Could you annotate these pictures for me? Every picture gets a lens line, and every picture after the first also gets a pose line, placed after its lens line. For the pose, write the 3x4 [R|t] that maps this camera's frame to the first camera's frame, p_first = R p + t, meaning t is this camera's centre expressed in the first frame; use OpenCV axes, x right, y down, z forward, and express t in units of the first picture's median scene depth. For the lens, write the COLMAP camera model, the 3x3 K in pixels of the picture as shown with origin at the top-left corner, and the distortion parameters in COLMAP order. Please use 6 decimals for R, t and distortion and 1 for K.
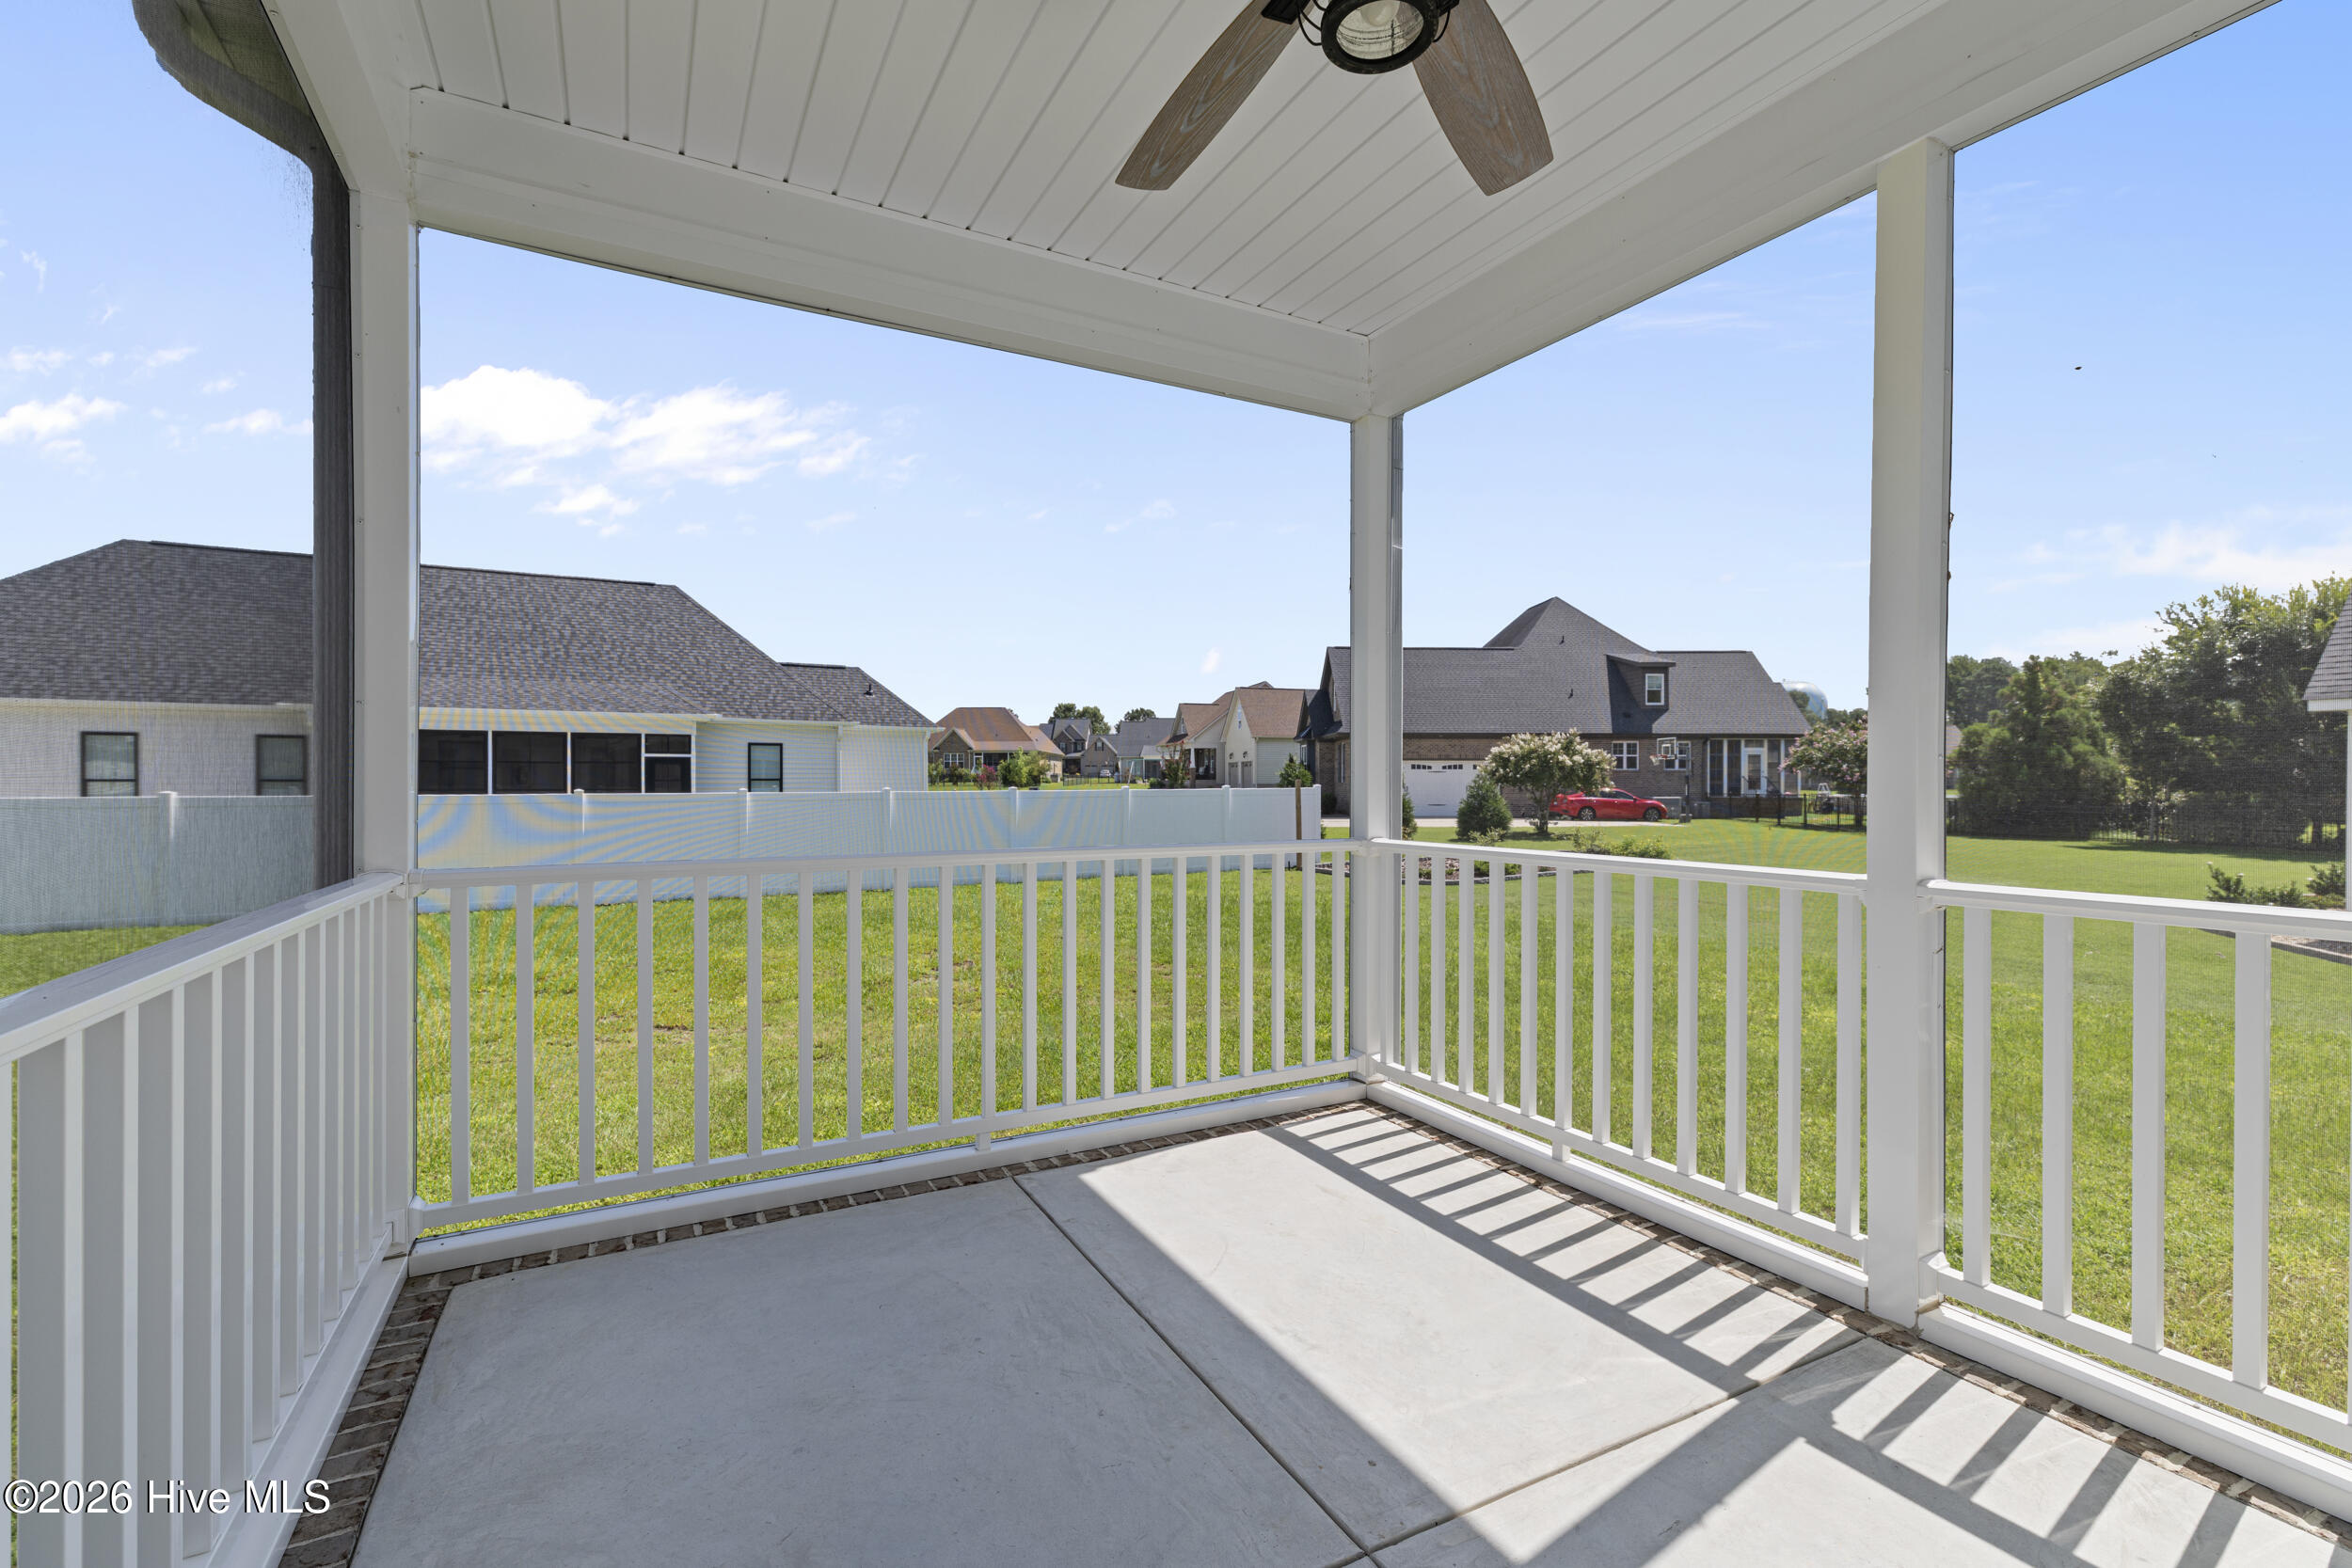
lens RADIAL K [[1020.1, 0, 1179.4], [0, 1020.1, 761.8], [0, 0, 1]] dist [0.001275, 0.001337]
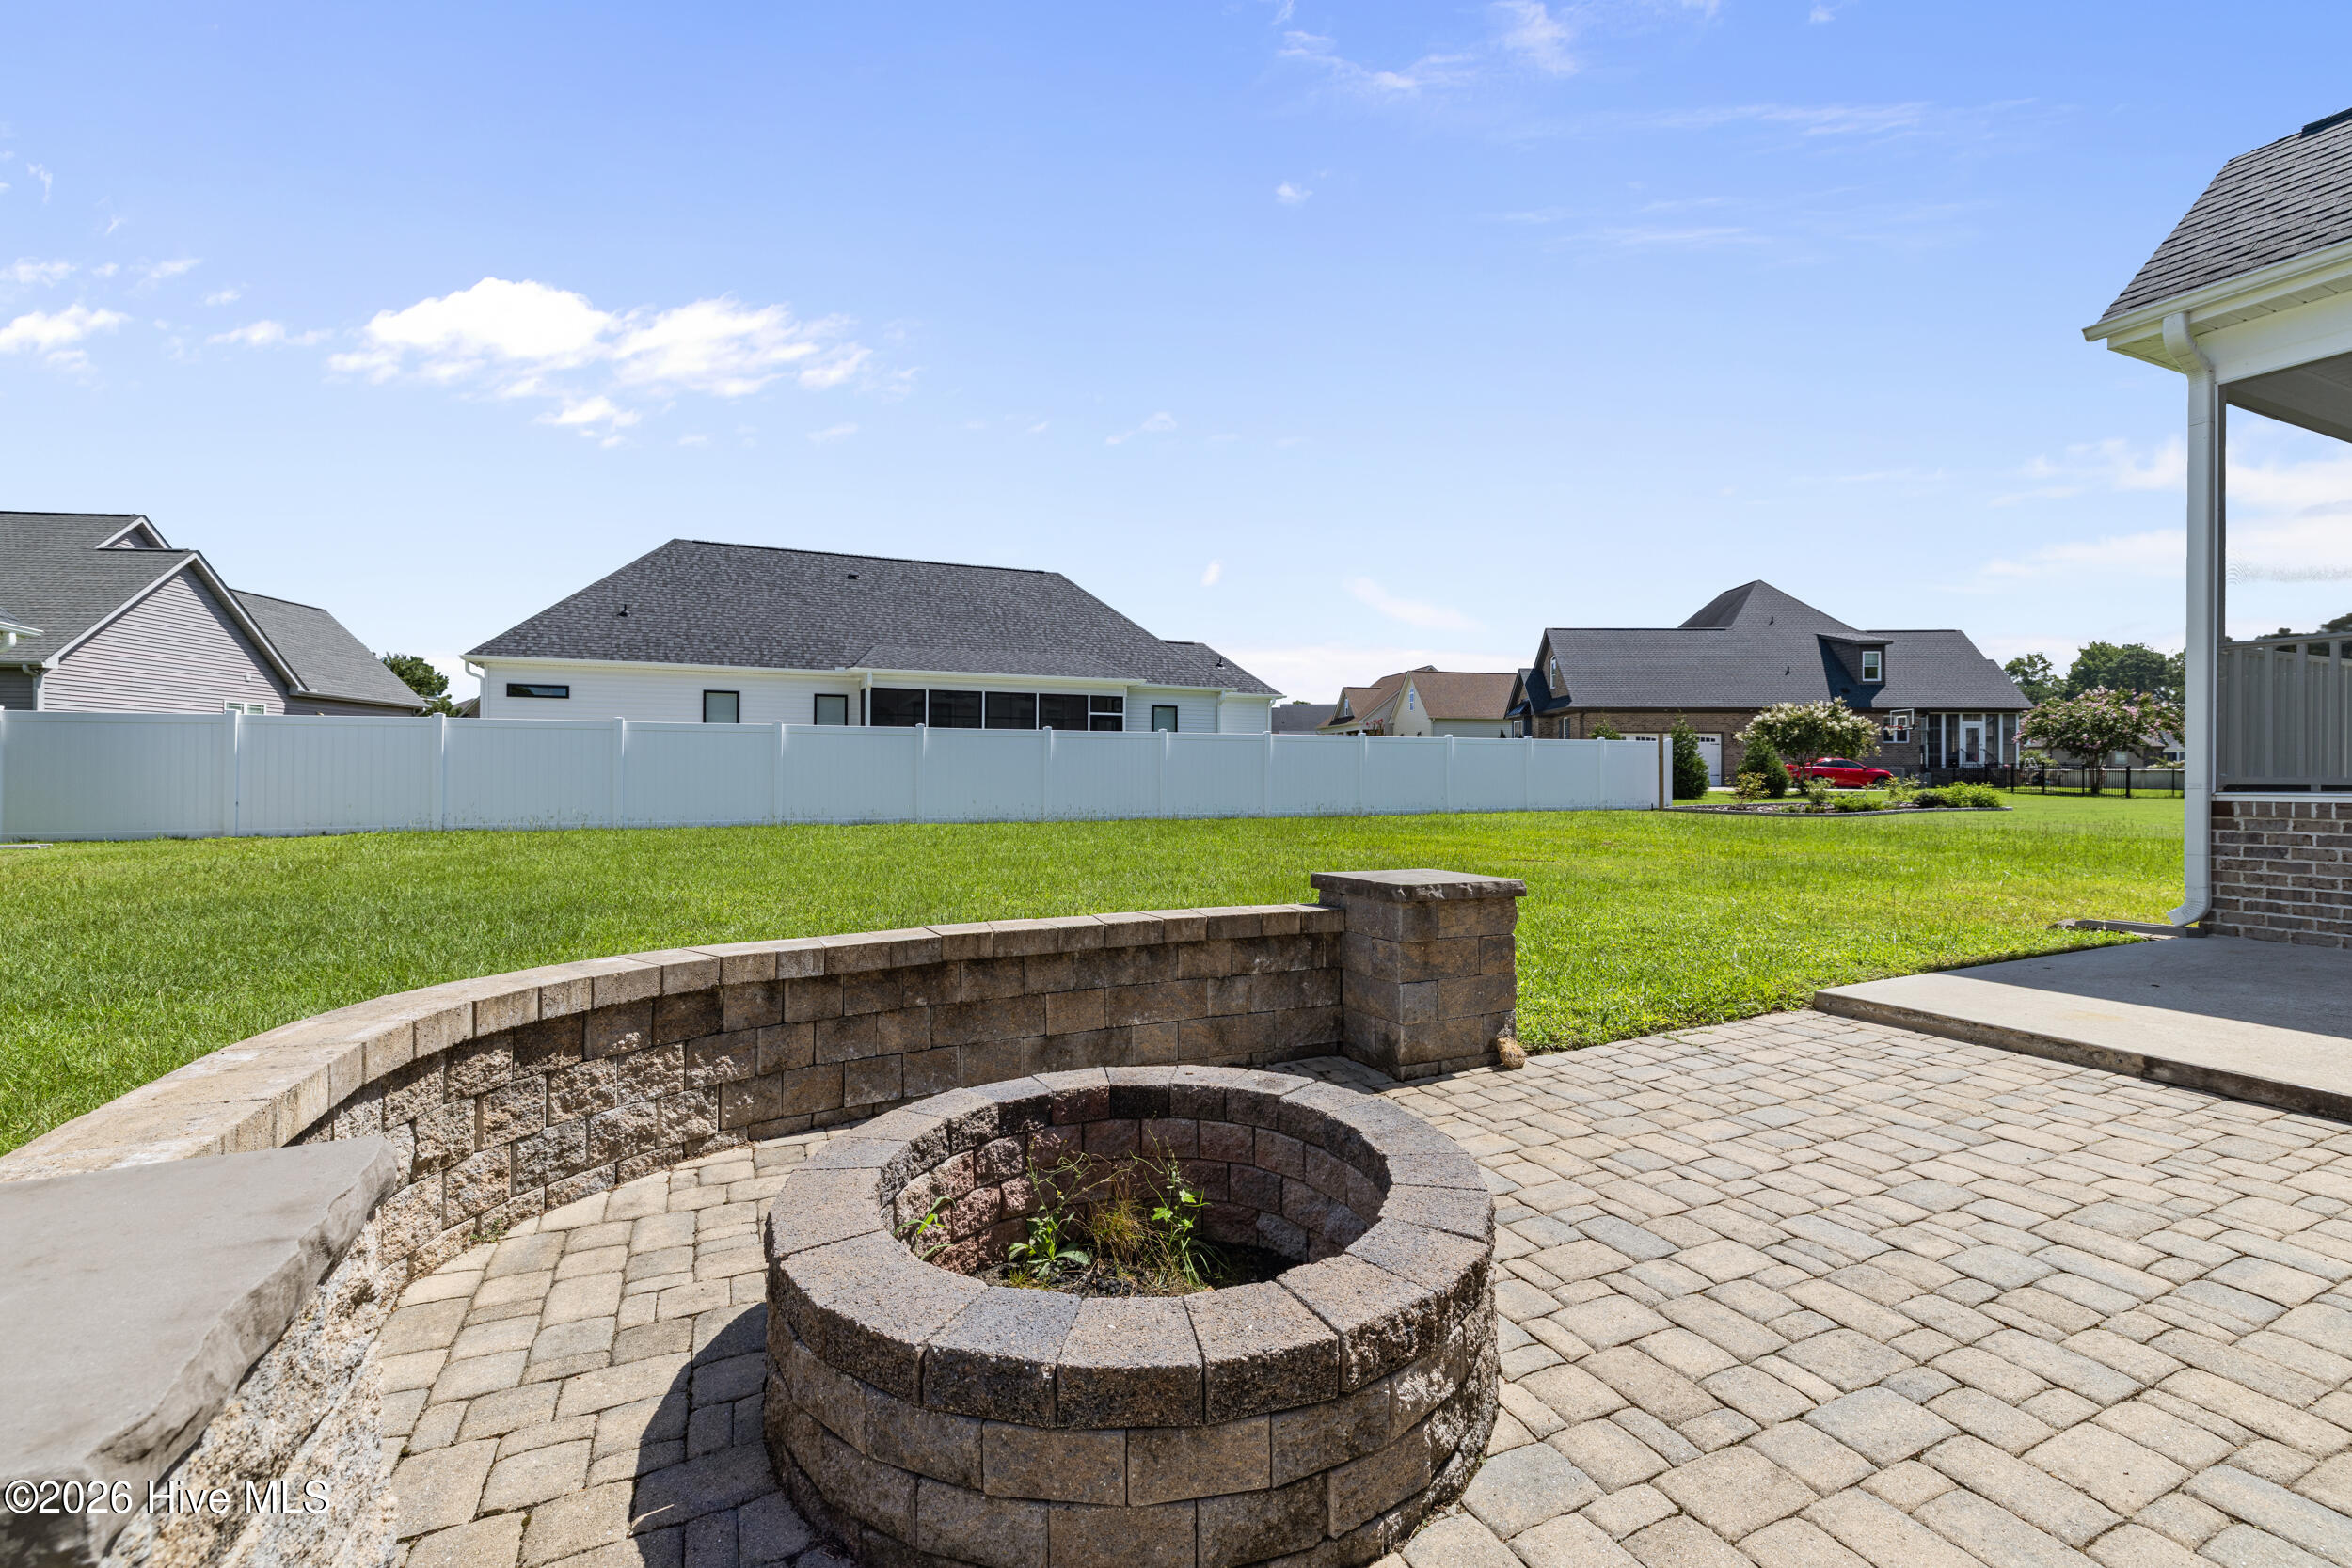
lens RADIAL K [[1020.1, 0, 1179.4], [0, 1020.1, 761.8], [0, 0, 1]] dist [0.001275, 0.001337]
pose [[0.997575, 0.003342, -0.069515, -0.173870], [-0.002789, 0.999964, 0.008051, 0.021167], [0.069539, -0.007838, 0.997548, -0.099511]]
